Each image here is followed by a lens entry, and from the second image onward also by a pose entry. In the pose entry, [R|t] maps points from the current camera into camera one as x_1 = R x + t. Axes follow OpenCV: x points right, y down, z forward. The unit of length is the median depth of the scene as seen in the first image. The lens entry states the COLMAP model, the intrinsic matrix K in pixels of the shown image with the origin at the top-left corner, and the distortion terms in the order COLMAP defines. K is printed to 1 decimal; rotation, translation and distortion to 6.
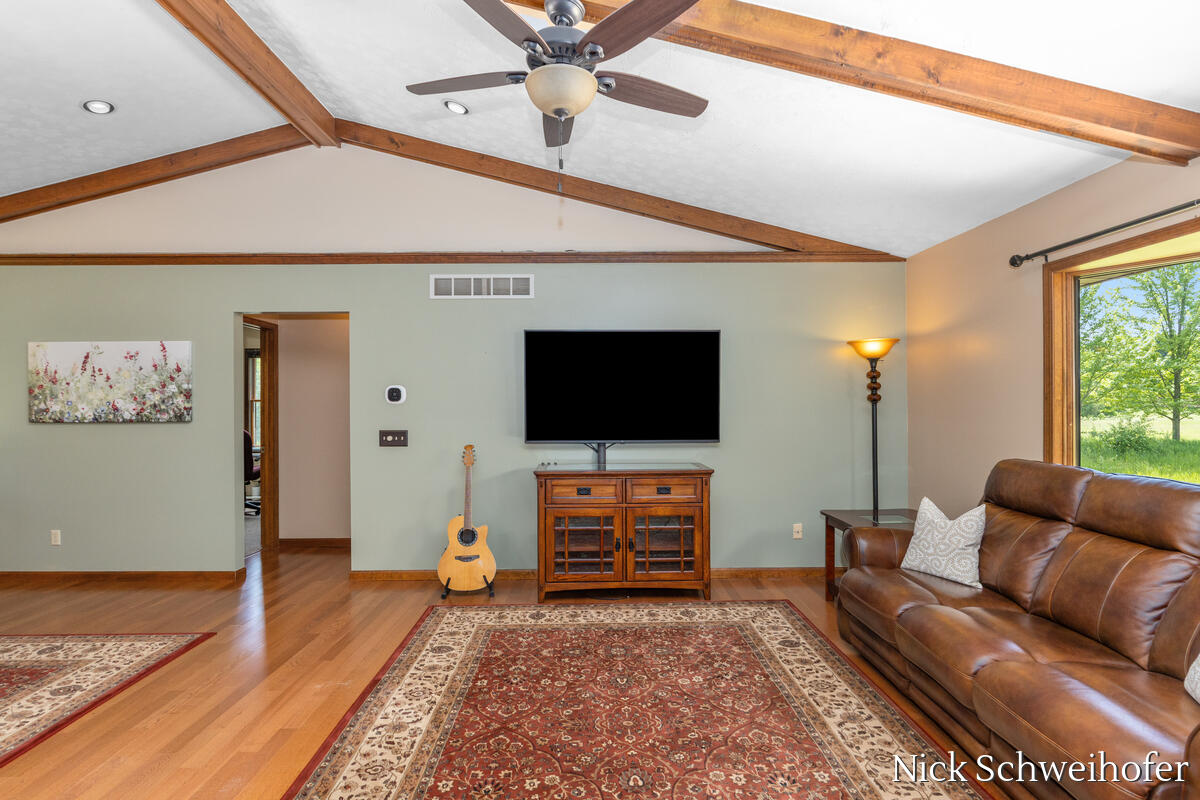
lens RADIAL K [[594.1, 0, 600.8], [0, 594.1, 401.7], [0, 0, 1]] dist [-0.008056, -0.000619]
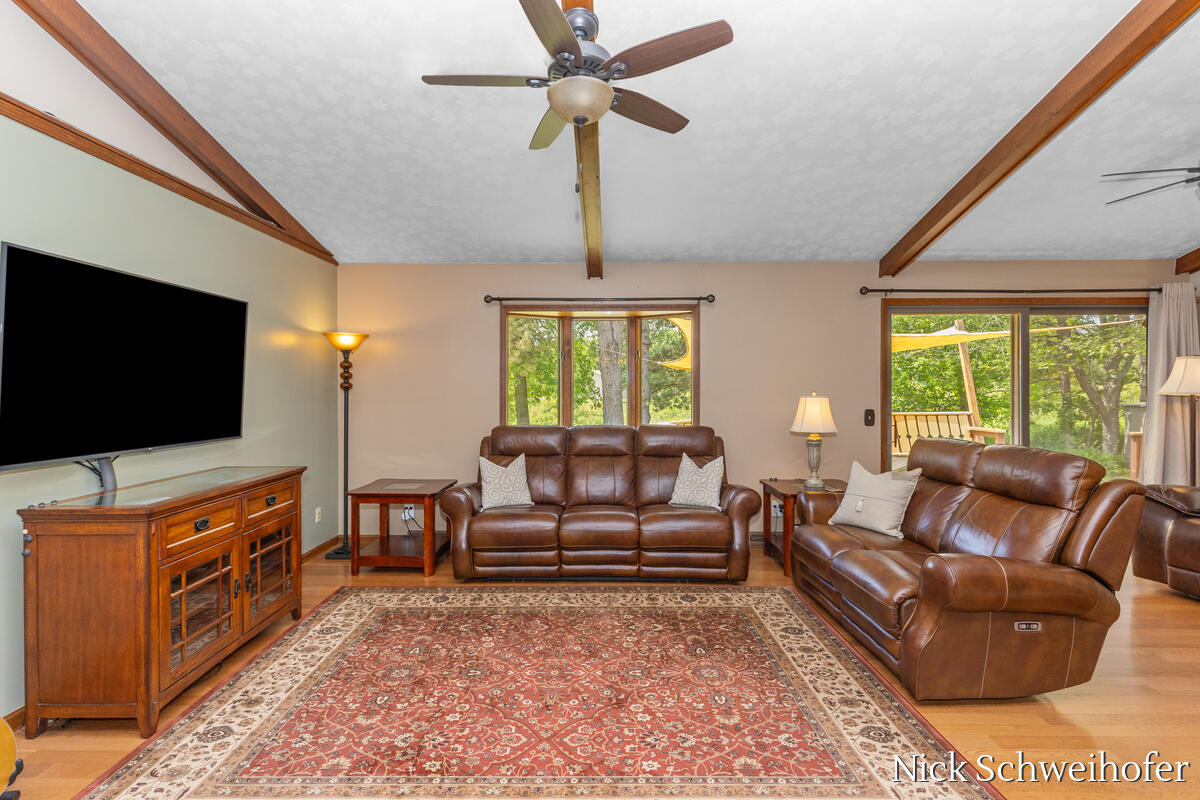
lens RADIAL K [[569.9, 0, 593.4], [0, 569.9, 396.0], [0, 0, 1]] dist [-0.008761, 0.000293]
pose [[0.029891, -0.007843, 0.999522, -0.582949], [-0.002526, 0.999965, 0.007922, 0.002426], [-0.999550, -0.002762, 0.029870, 0.504007]]
